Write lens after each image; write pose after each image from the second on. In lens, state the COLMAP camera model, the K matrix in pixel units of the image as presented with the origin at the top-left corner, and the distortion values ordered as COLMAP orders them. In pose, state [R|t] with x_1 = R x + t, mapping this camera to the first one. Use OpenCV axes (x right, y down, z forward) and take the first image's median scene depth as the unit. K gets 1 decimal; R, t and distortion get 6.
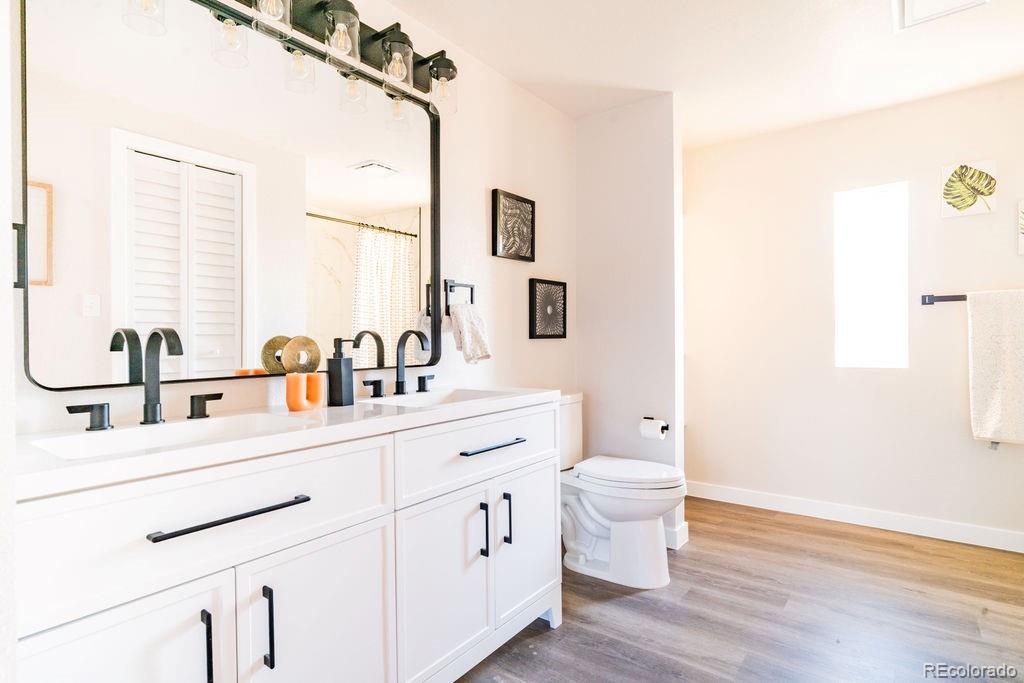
lens RADIAL K [[520.0, 0, 512.8], [0, 520.0, 340.5], [0, 0, 1]] dist [-0.001498, -0.000199]
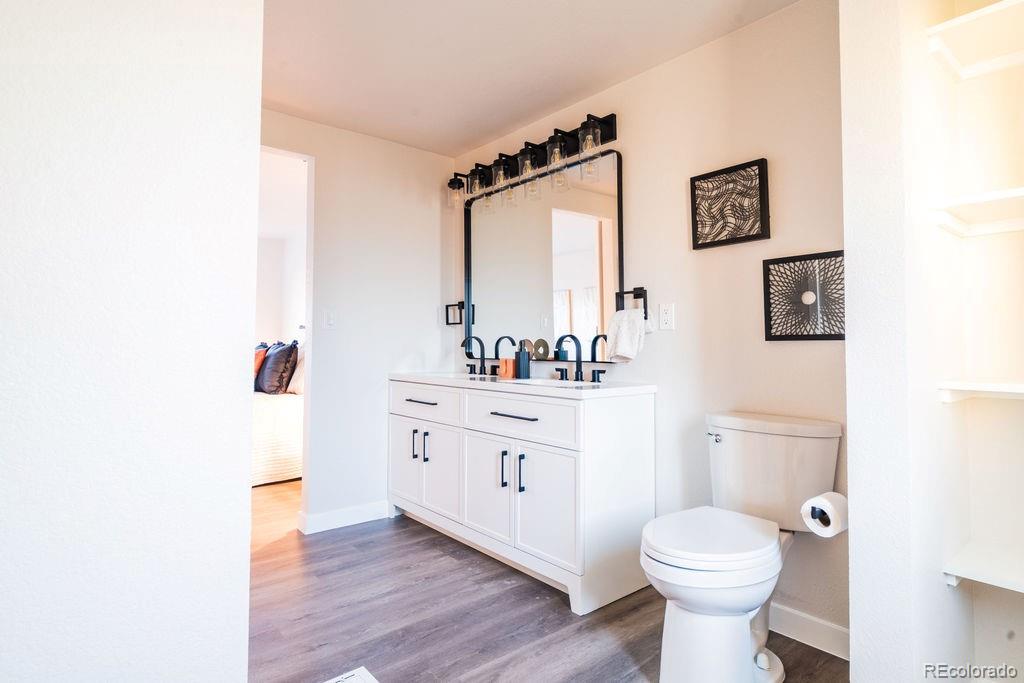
lens RADIAL K [[541.1, 0, 496.5], [0, 541.1, 322.0], [0, 0, 1]] dist [-0.003540, -0.000532]
pose [[-0.226480, -0.029615, -0.973565, 0.940899], [-0.000595, 0.999542, -0.030267, -0.006990], [0.974016, -0.006276, -0.226394, 0.850988]]
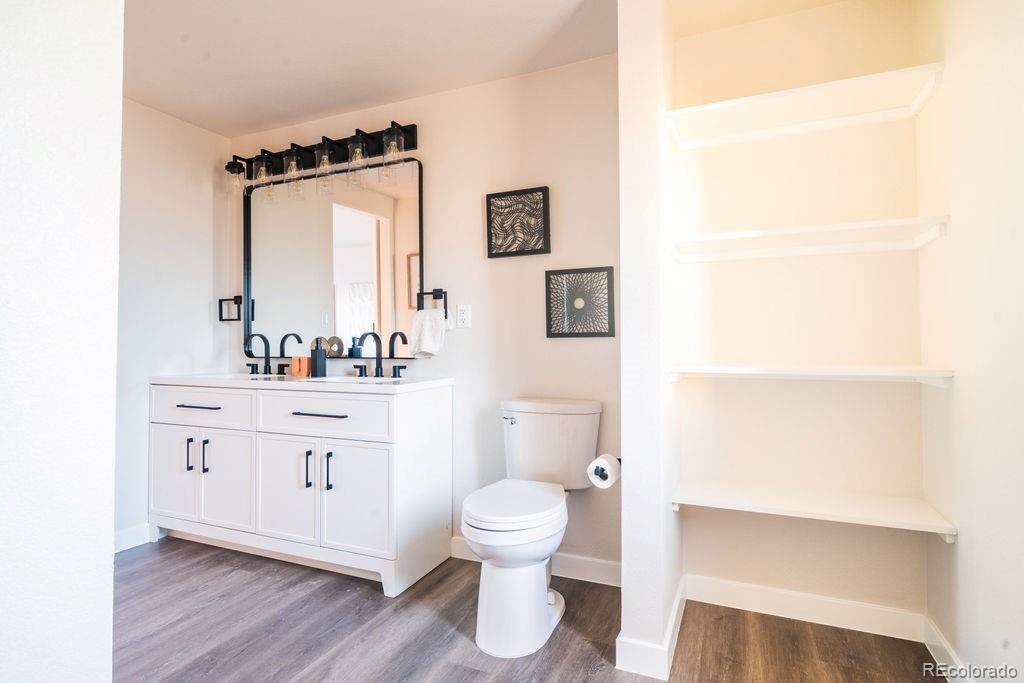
lens RADIAL K [[541.1, 0, 496.5], [0, 541.1, 322.0], [0, 0, 1]] dist [-0.003540, -0.000532]
pose [[0.230805, -0.020270, -0.972789, 0.996498], [0.002520, 0.999792, -0.020235, -0.012431], [0.972997, 0.002219, 0.230809, 0.742459]]
